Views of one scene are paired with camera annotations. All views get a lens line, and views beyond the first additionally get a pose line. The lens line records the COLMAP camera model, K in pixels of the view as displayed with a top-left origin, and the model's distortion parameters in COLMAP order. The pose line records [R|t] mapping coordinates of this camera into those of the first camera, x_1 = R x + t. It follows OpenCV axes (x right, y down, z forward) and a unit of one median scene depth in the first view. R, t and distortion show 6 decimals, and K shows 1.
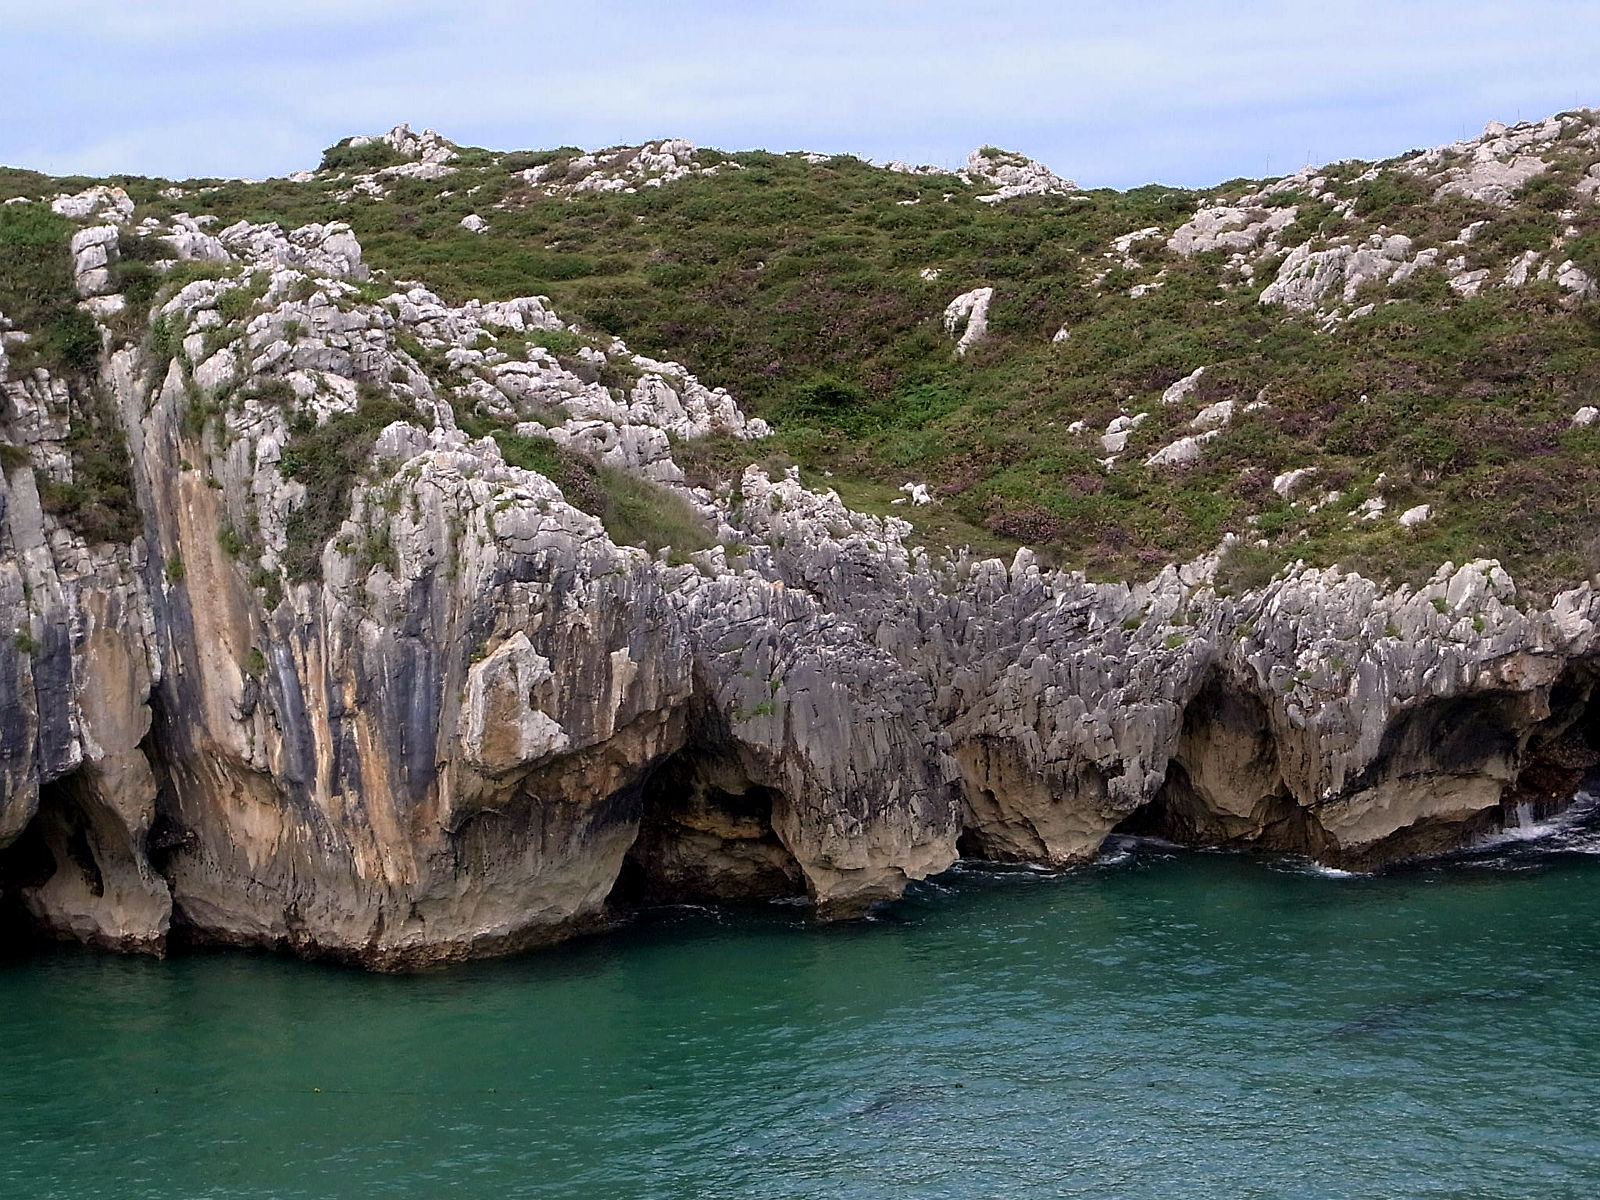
lens RADIAL K [[3197.8, 0, 800.0], [0, 3197.8, 600.0], [0, 0, 1]] dist [0.217651, -0.396002]
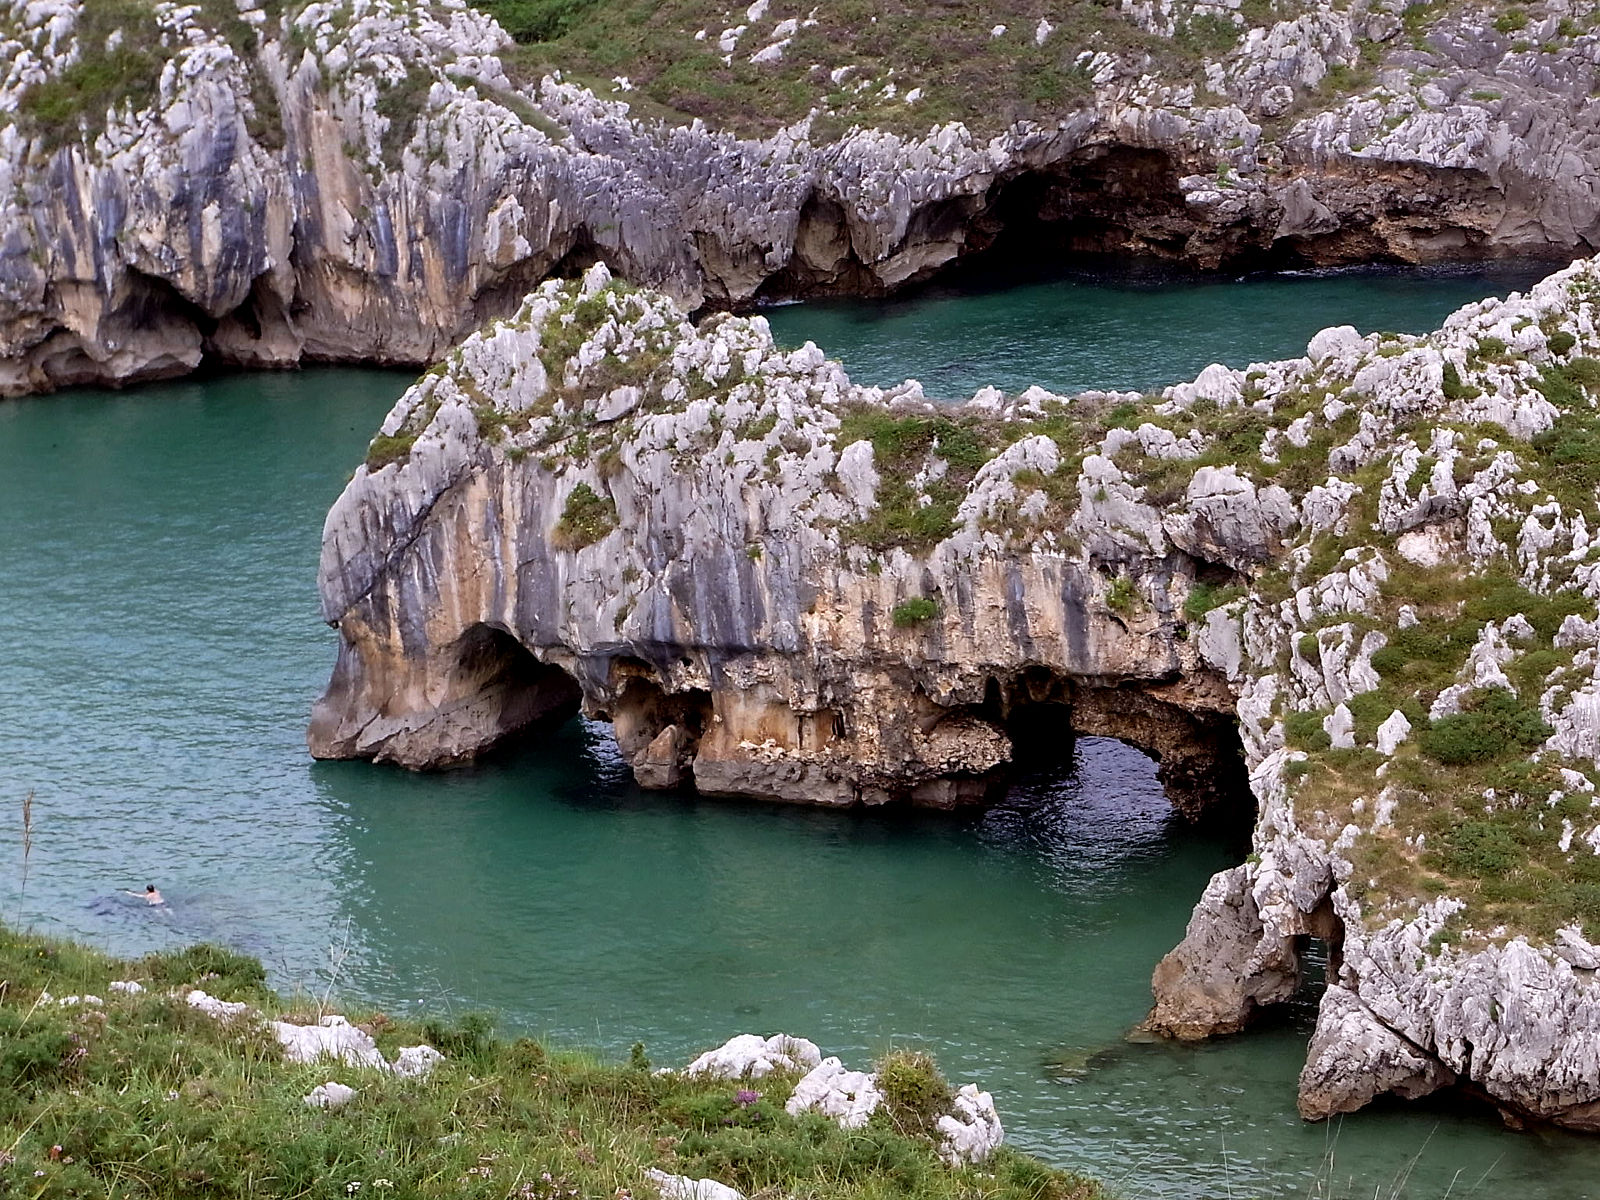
lens RADIAL K [[4006.5, 0, 800.0], [0, 4006.5, 600.0], [0, 0, 1]] dist [0.283014, -0.859030]
pose [[0.966338, -0.059134, 0.250386, -0.516730], [0.017238, 0.985921, 0.166321, -0.142930], [-0.256696, -0.156406, 0.953753, -1.336876]]
